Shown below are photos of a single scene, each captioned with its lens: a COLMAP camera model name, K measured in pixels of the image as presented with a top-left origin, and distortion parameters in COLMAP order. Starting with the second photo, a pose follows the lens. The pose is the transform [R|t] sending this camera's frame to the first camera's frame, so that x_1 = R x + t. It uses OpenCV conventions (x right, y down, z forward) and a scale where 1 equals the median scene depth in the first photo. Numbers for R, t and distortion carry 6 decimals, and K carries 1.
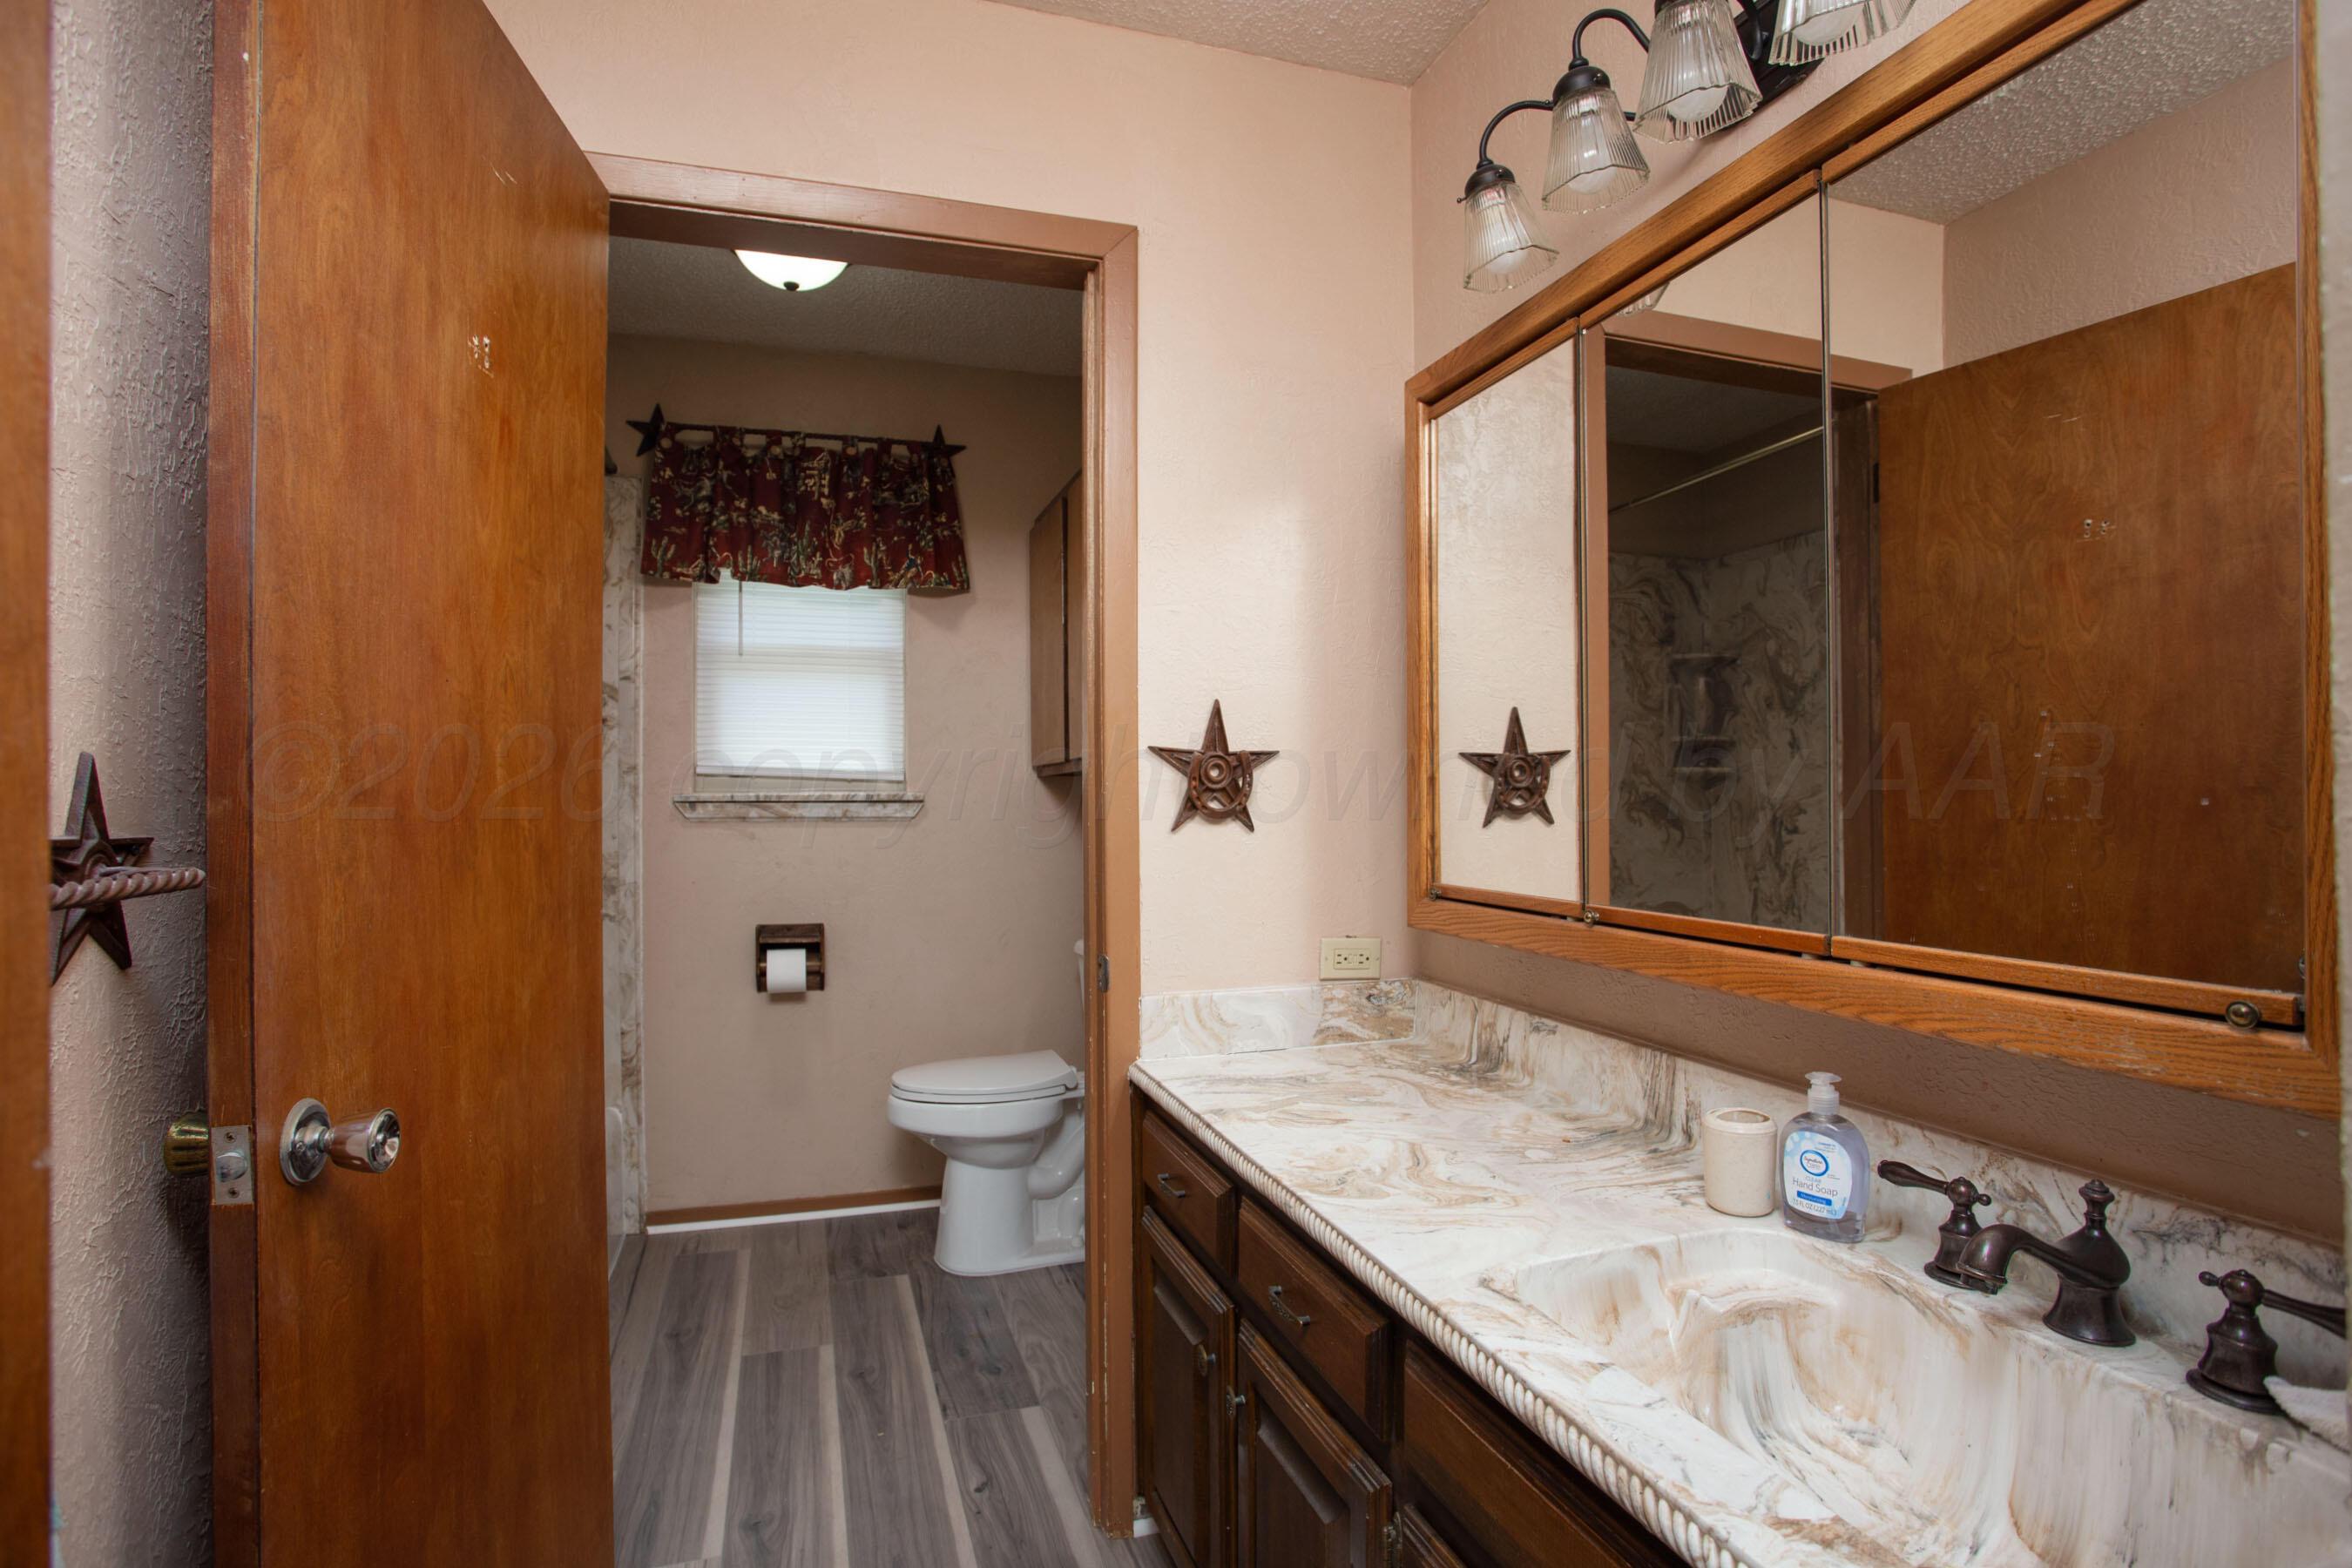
lens RADIAL K [[1153.9, 0, 1175.4], [0, 1153.9, 781.6], [0, 0, 1]] dist [-0.068521, 0.026352]
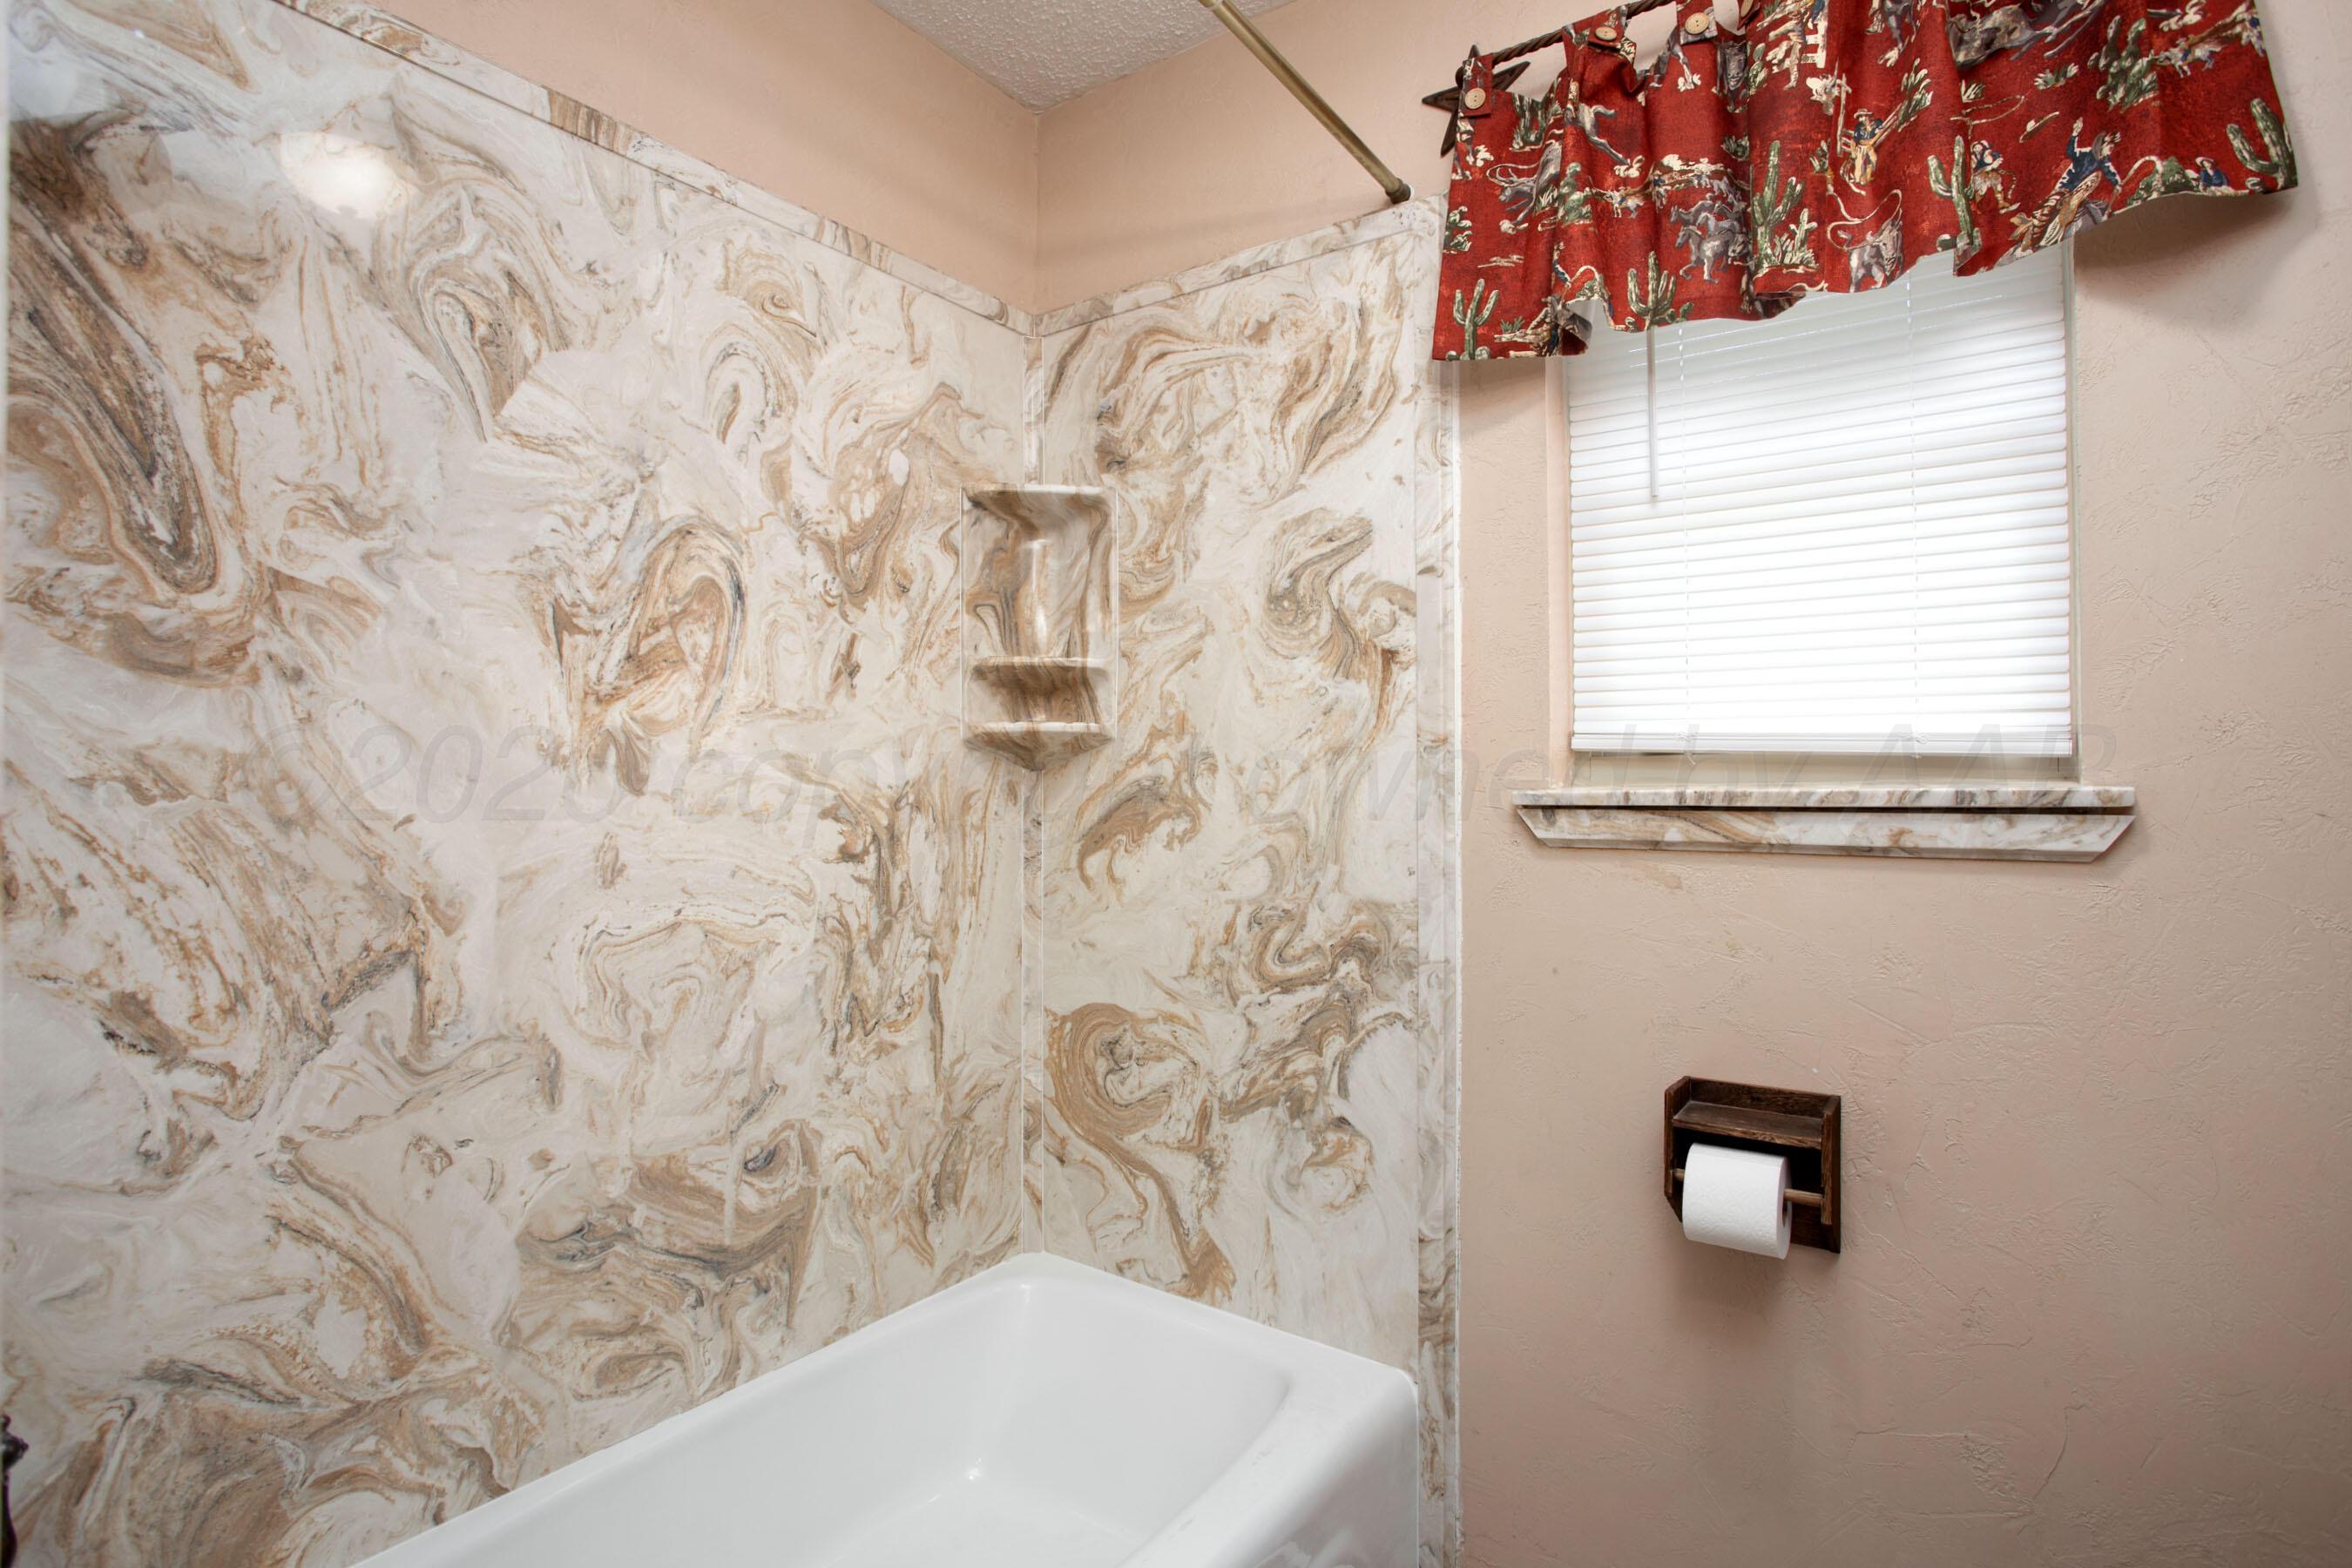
lens RADIAL K [[1153.9, 0, 1170.9], [0, 1153.9, 782.5], [0, 0, 1]] dist [-0.068521, 0.026352]
pose [[0.596414, -0.003538, -0.802669, -0.124660], [0.004909, 0.999988, -0.000760, 0.006689], [0.802662, -0.003487, 0.596424, 0.572898]]
